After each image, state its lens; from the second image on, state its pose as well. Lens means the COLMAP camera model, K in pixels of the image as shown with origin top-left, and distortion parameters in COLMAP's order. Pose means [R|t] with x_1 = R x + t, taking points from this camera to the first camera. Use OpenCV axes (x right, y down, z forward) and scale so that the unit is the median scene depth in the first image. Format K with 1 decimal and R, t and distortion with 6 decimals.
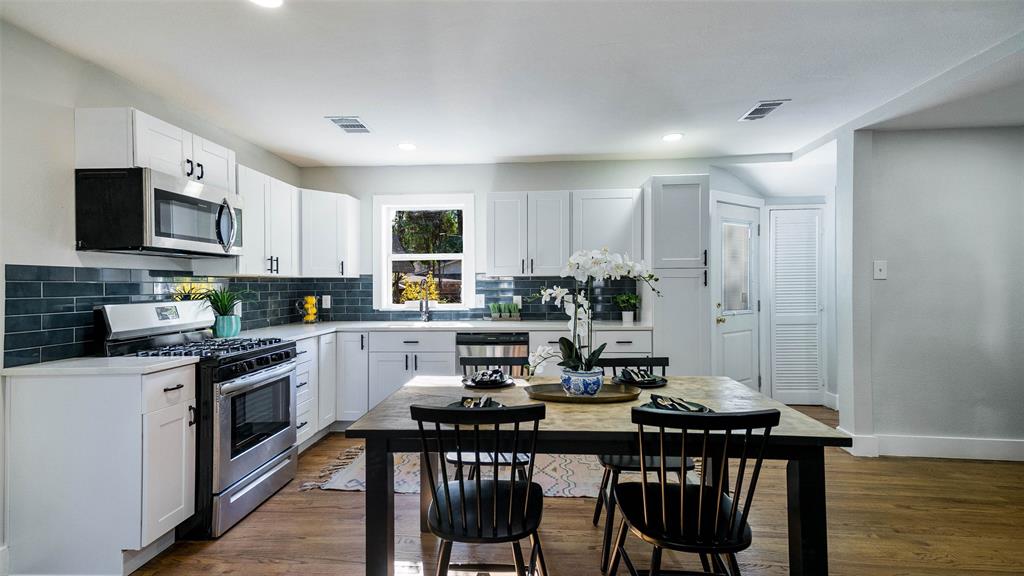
lens RADIAL K [[476.0, 0, 497.2], [0, 476.0, 288.2], [0, 0, 1]] dist [0.023294, 0.000035]
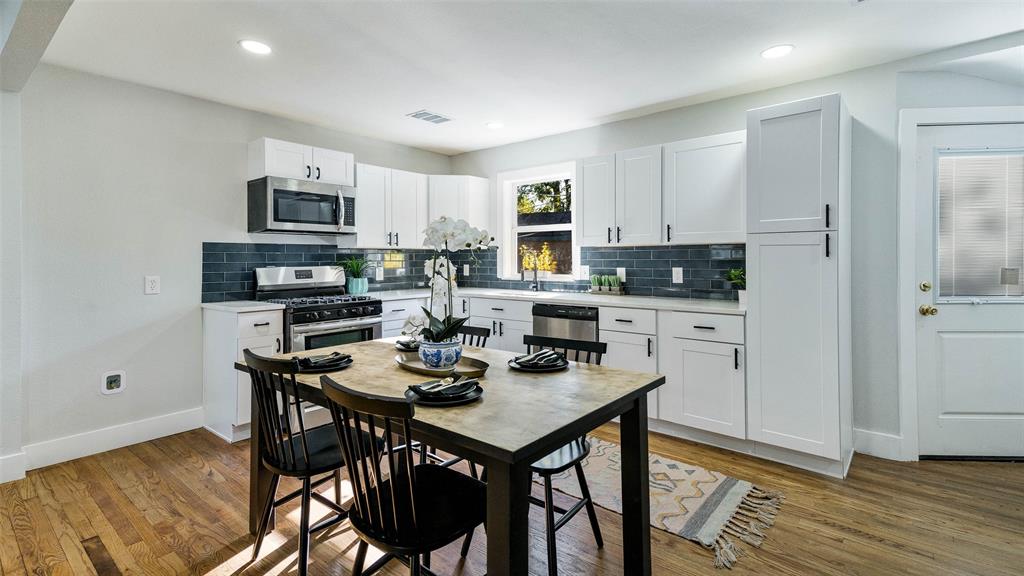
lens RADIAL K [[475.1, 0, 493.0], [0, 475.1, 261.8], [0, 0, 1]] dist [0.027606, 0.000206]
pose [[0.799692, 0.009115, -0.600341, 0.443870], [-0.007331, 0.999958, 0.005417, 0.001564], [0.600365, 0.000070, 0.799726, 0.145381]]
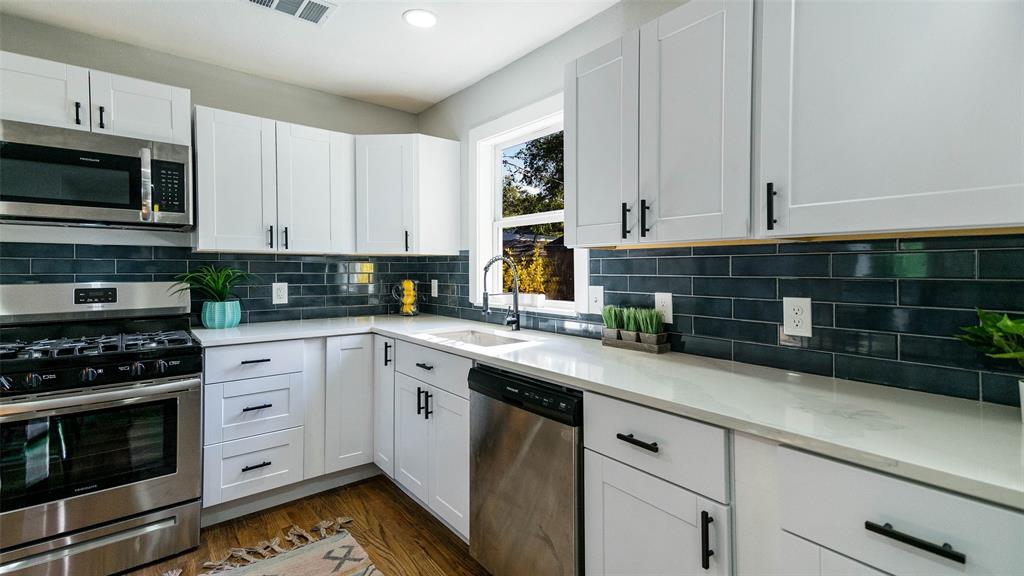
lens RADIAL K [[458.7, 0, 508.2], [0, 458.7, 271.2], [0, 0, 1]] dist [0.027168, 0.000084]
pose [[0.679946, 0.013921, -0.733130, 0.284040], [-0.014392, 0.999881, 0.005638, -0.004566], [0.733121, 0.006718, 0.680065, 0.698784]]
